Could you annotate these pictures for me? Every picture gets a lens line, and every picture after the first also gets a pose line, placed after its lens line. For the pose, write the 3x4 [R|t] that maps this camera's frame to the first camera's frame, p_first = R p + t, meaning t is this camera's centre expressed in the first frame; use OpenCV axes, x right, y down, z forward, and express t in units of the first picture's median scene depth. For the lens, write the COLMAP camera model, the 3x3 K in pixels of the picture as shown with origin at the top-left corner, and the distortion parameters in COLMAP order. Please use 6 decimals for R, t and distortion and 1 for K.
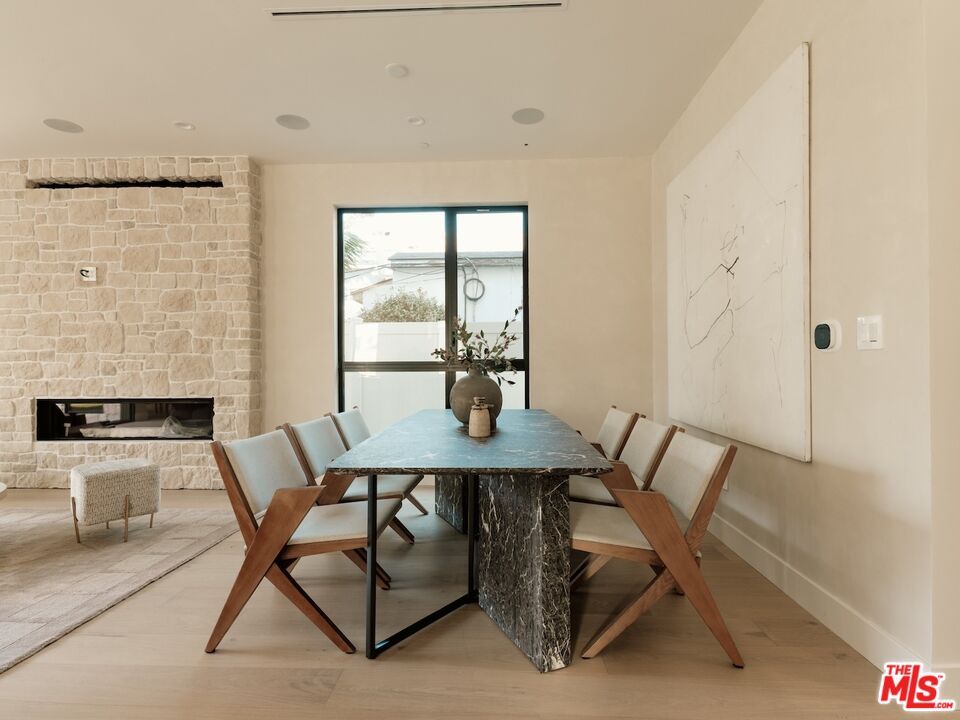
lens RADIAL K [[504.7, 0, 480.3], [0, 504.7, 363.8], [0, 0, 1]] dist [0.010292, -0.006340]
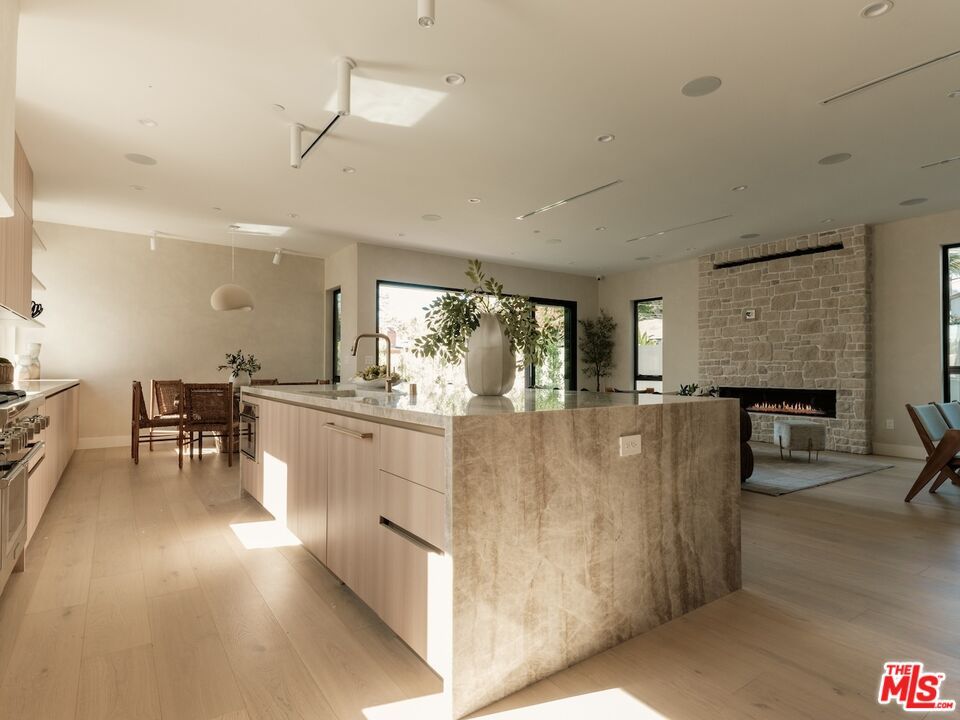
lens RADIAL K [[504.7, 0, 476.1], [0, 504.7, 366.7], [0, 0, 1]] dist [0.010292, -0.006340]
pose [[0.592717, 0.002338, -0.805408, 0.051778], [0.000043, 0.999996, 0.002934, -0.006299], [0.805411, -0.001774, 0.592714, -0.750918]]
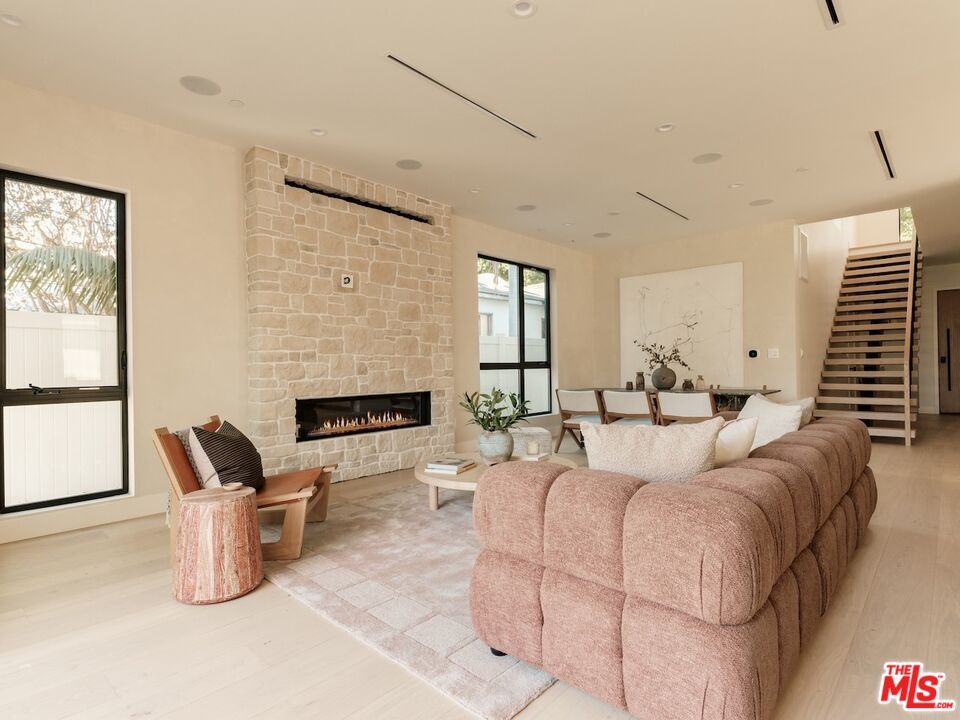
lens RADIAL K [[504.7, 0, 480.3], [0, 504.7, 363.5], [0, 0, 1]] dist [0.010292, -0.006340]
pose [[0.646262, -0.000881, 0.763116, -1.406451], [0.008900, 0.999940, -0.006382, 0.007462], [-0.763064, 0.010916, 0.646231, 0.091244]]
